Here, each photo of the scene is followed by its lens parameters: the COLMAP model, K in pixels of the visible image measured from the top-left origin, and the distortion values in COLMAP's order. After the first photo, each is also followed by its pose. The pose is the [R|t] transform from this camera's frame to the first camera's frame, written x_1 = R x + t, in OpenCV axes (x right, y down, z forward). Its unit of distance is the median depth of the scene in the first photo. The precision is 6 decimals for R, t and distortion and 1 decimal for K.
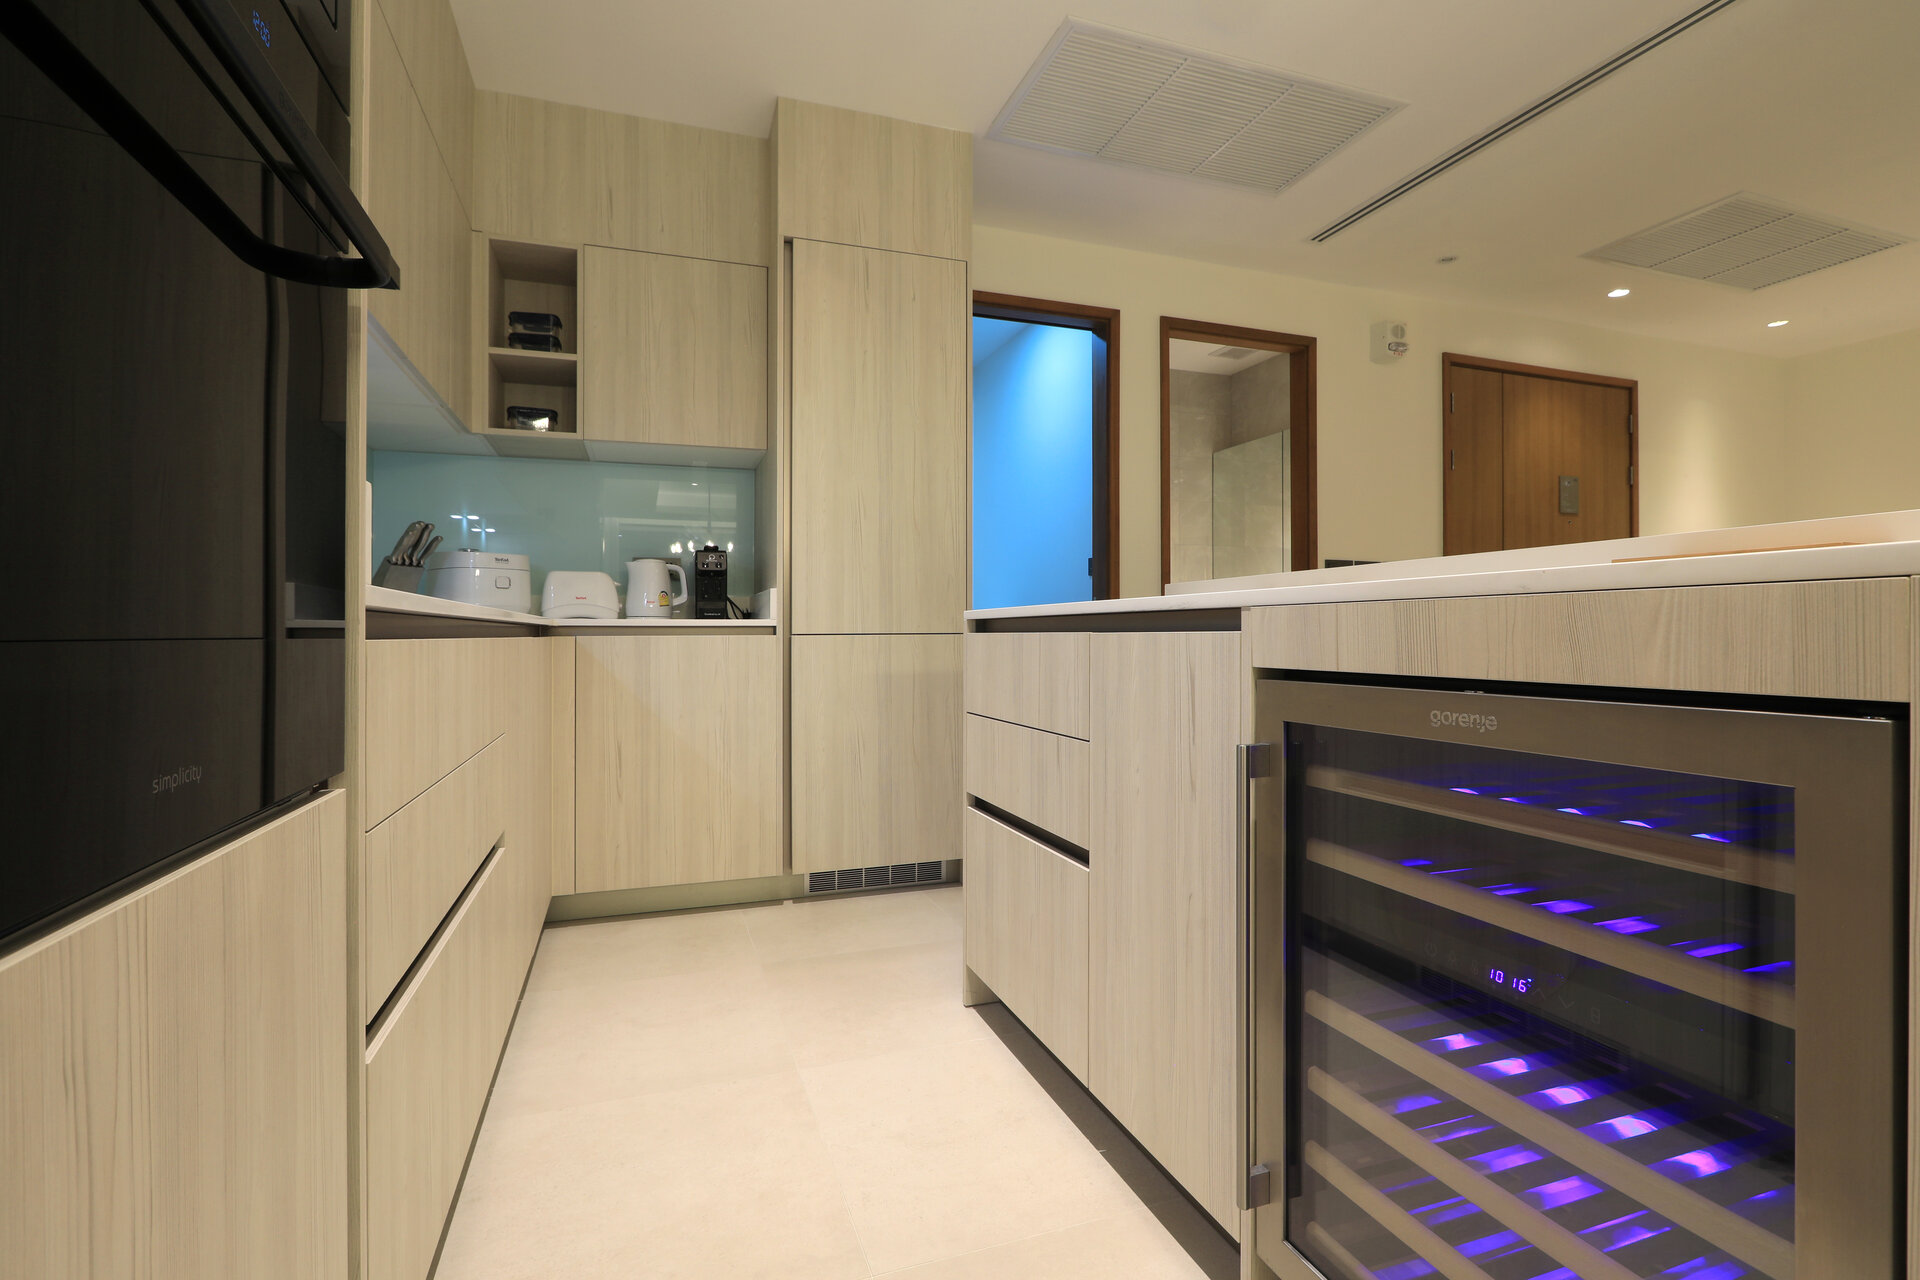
lens RADIAL K [[879.8, 0, 949.3], [0, 879.8, 627.9], [0, 0, 1]] dist [-0.005367, 0.000882]
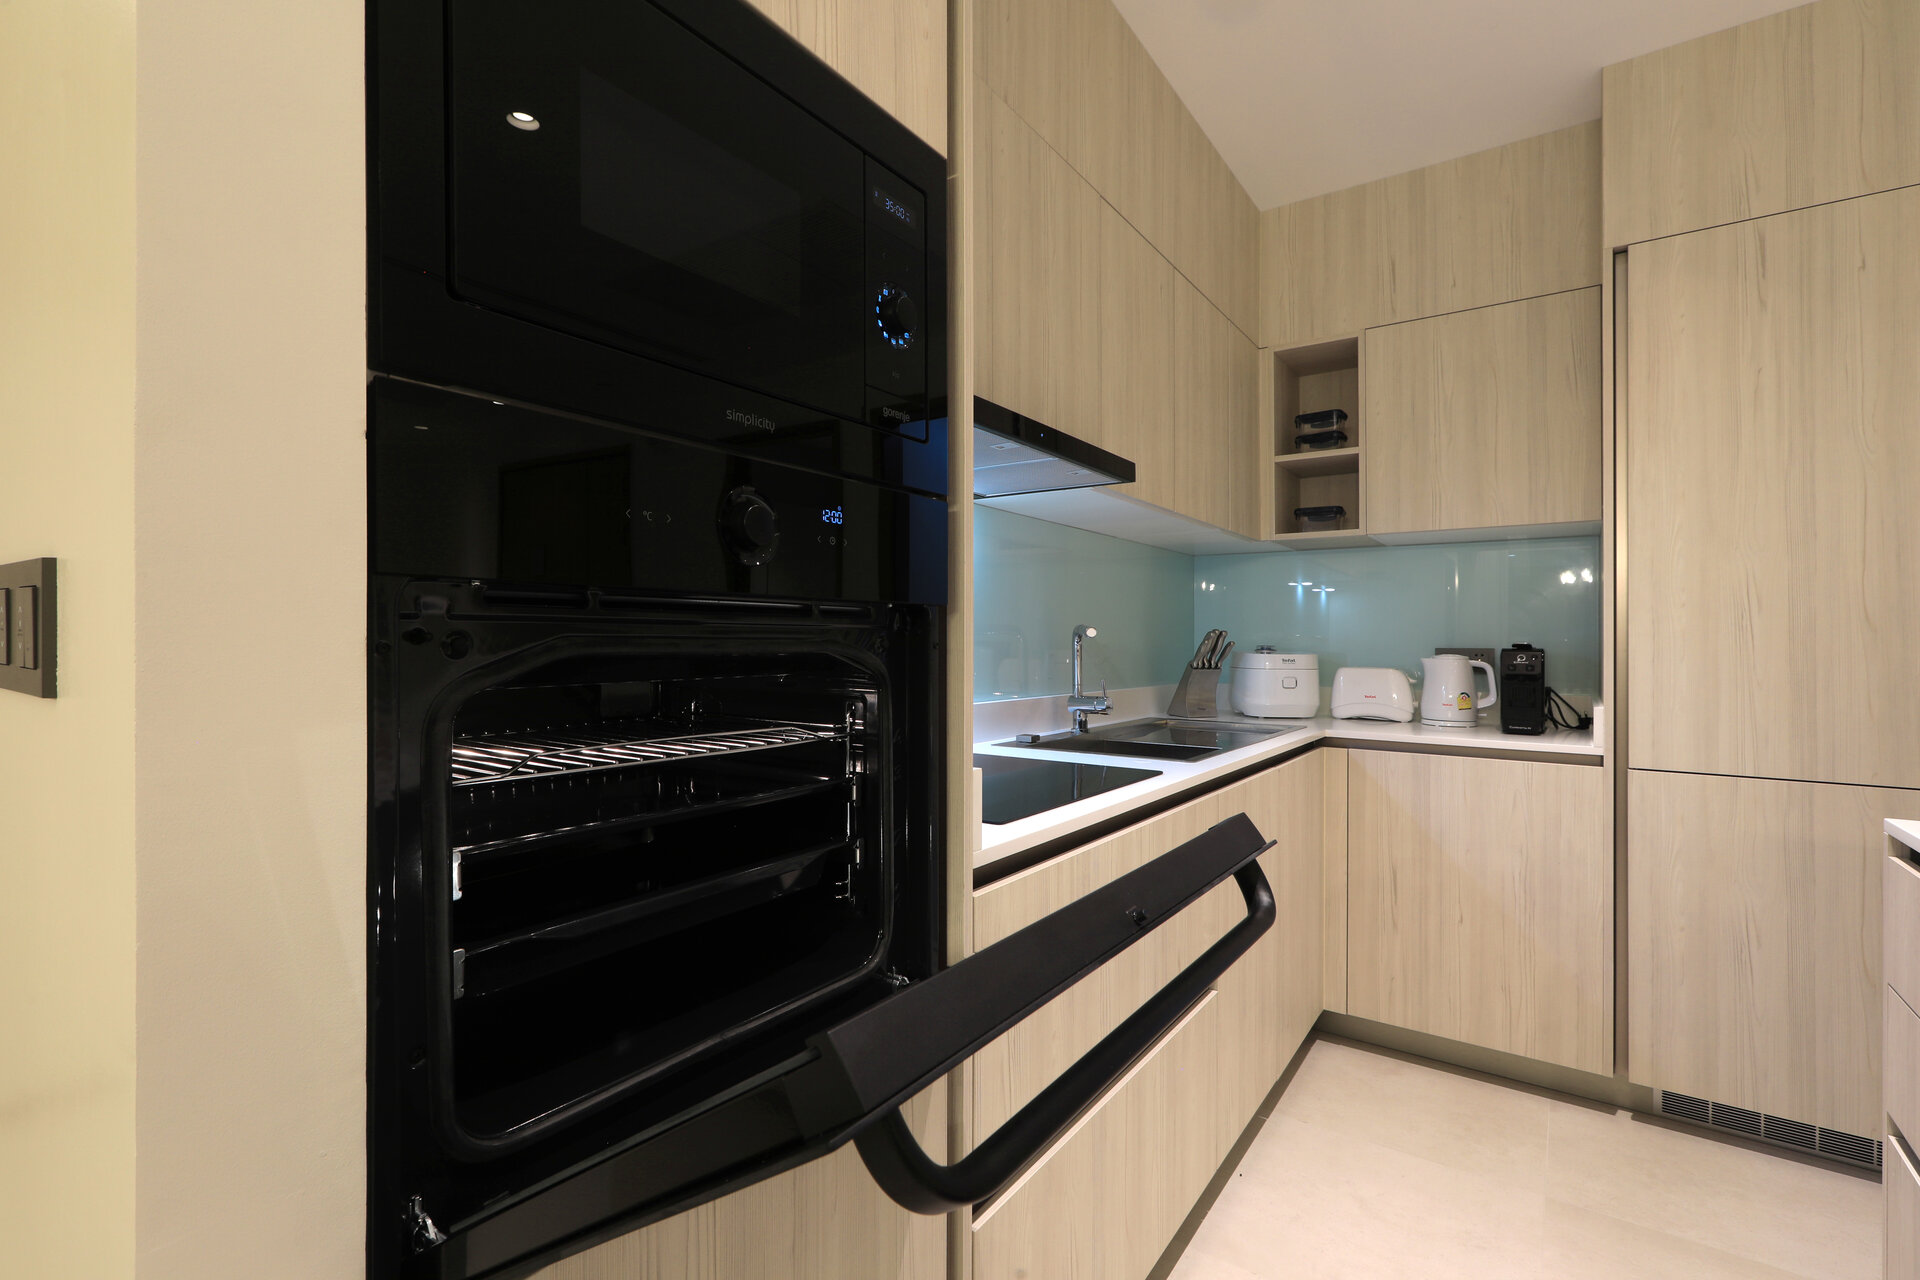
lens RADIAL K [[879.8, 0, 952.4], [0, 879.8, 632.7], [0, 0, 1]] dist [-0.005367, 0.000882]
pose [[0.566619, 0.005730, -0.823960, 0.113944], [0.008369, 0.999884, 0.012709, -0.124210], [0.823937, -0.014096, 0.566506, 0.091540]]
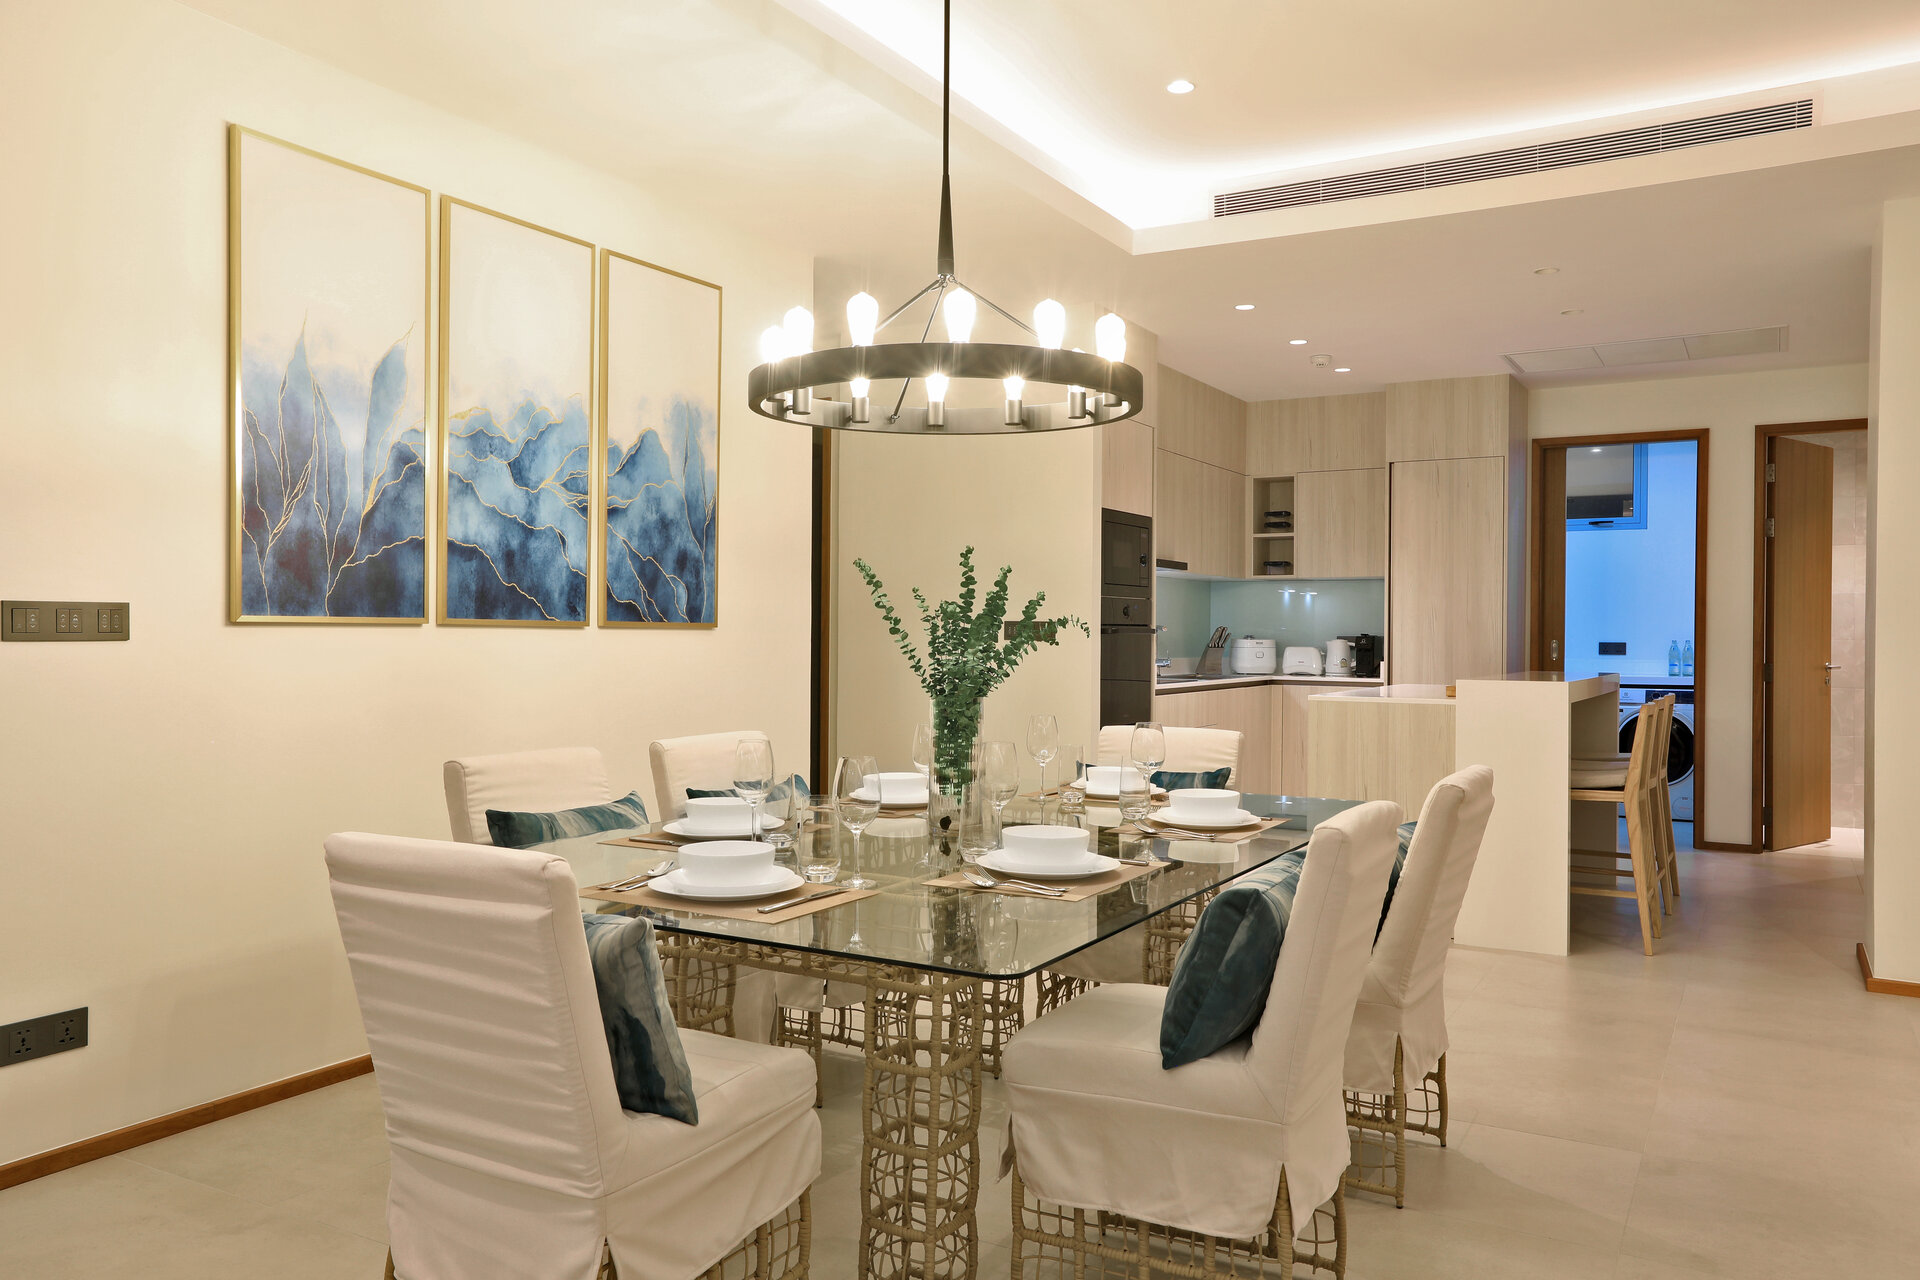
lens RADIAL K [[1405.8, 0, 968.0], [0, 1405.8, 632.4], [0, 0, 1]] dist [-0.007703, 0.001475]
pose [[0.657178, 0.005740, -0.753714, 1.371603], [-0.000970, 0.999977, 0.006769, -0.119053], [0.753735, -0.003717, 0.657168, -1.483663]]
